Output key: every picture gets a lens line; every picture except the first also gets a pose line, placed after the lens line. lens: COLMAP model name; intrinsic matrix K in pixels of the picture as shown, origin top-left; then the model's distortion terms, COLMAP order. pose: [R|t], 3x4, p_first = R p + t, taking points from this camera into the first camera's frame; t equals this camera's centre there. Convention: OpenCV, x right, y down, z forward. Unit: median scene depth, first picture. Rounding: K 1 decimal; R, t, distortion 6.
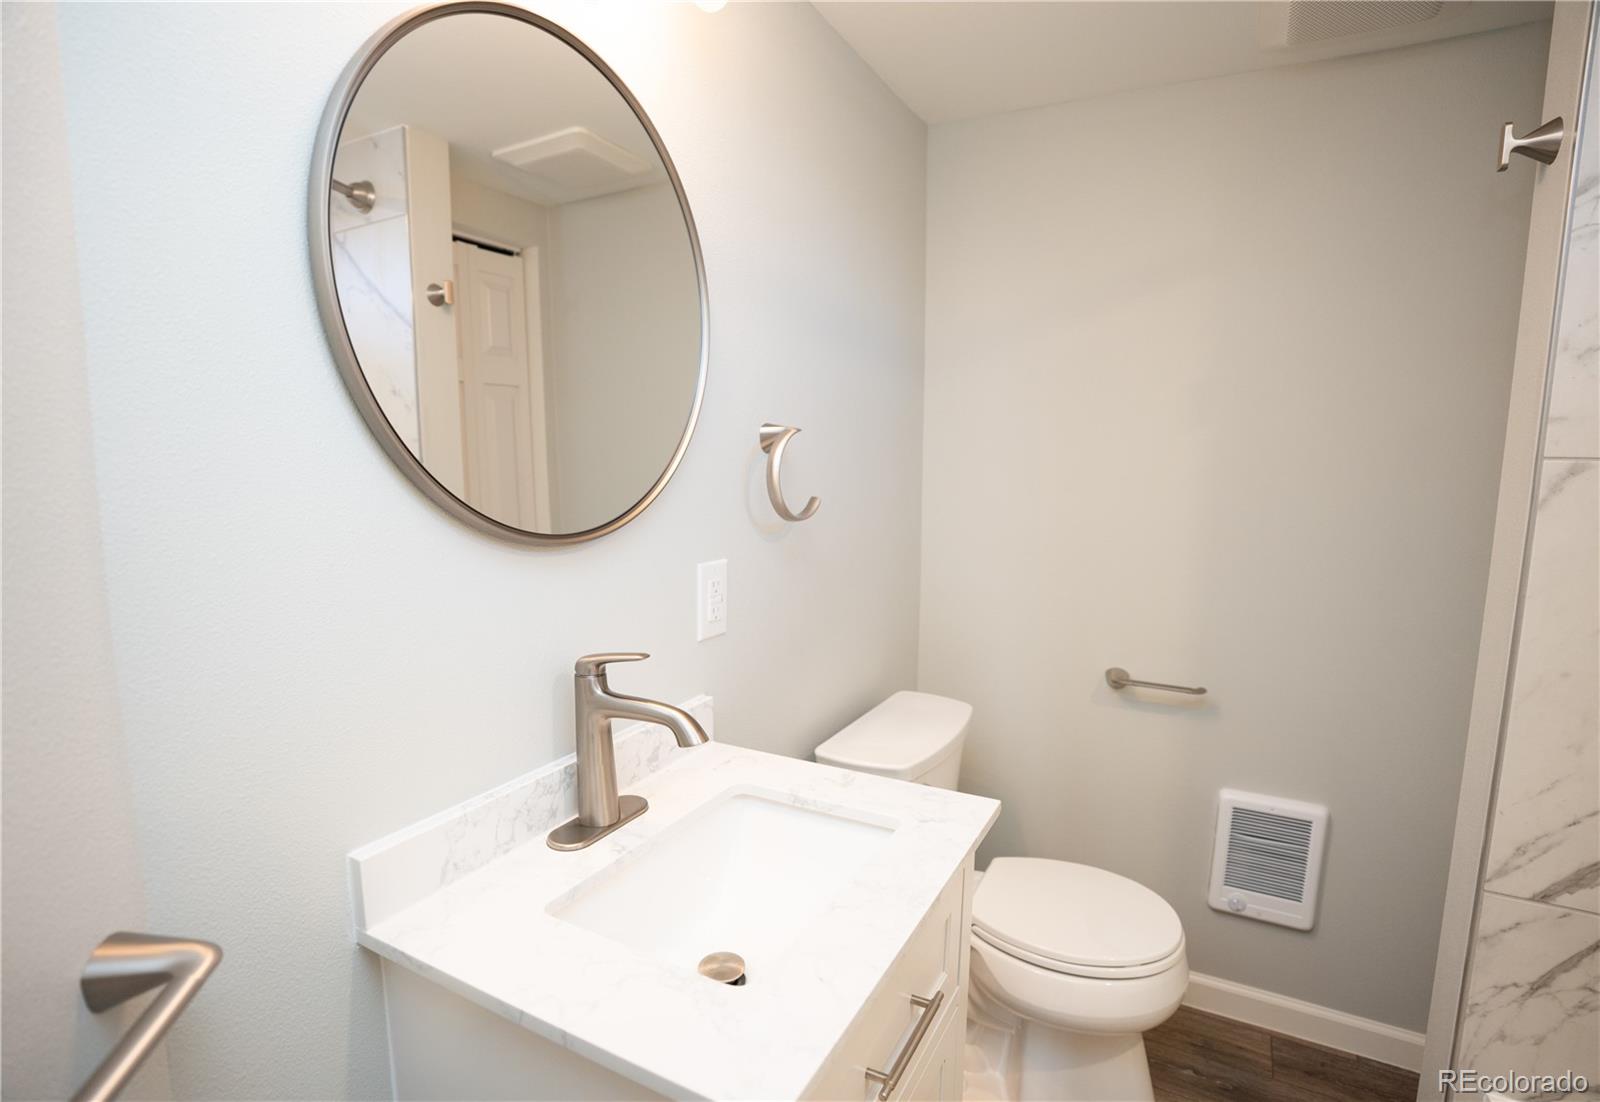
lens RADIAL K [[811.3, 0, 795.2], [0, 811.3, 552.7], [0, 0, 1]] dist [-0.052210, 0.016064]
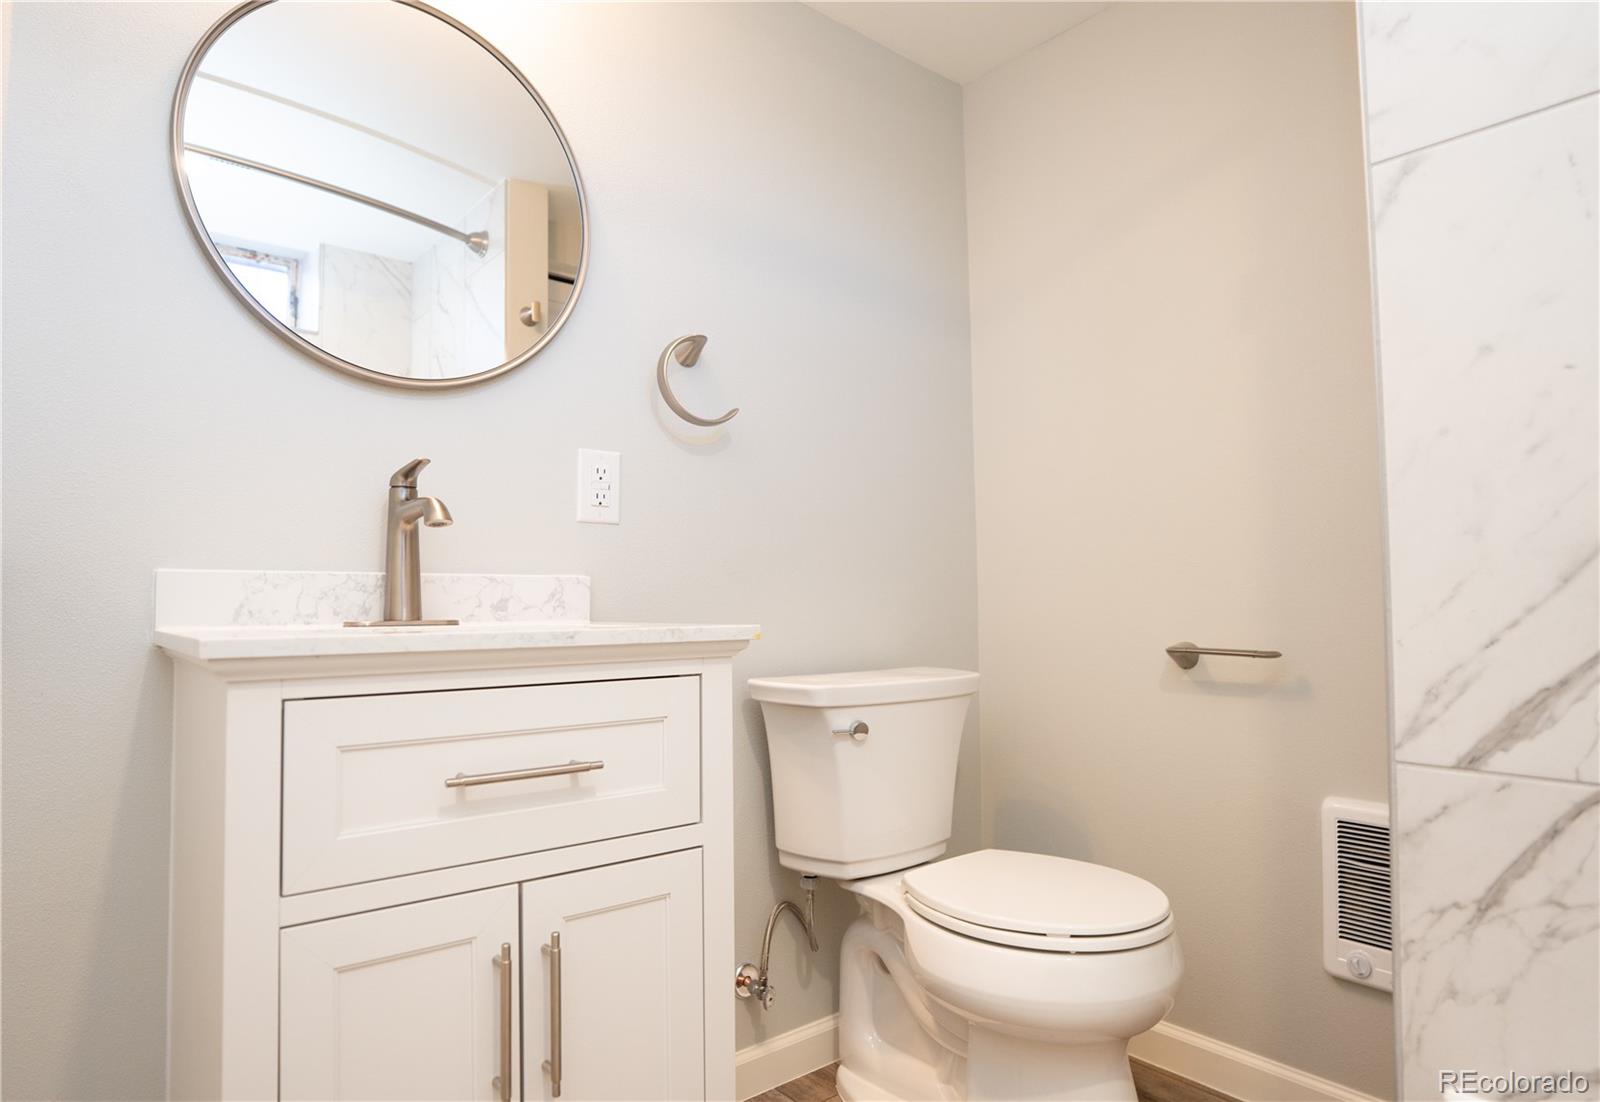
lens RADIAL K [[935.0, 0, 799.1], [0, 935.0, 554.4], [0, 0, 1]] dist [-0.029927, 0.002085]
pose [[0.923750, -0.035745, -0.381324, 0.720508], [-0.036186, 0.983036, -0.179810, 0.424351], [0.381282, 0.179898, 0.906786, 0.013450]]
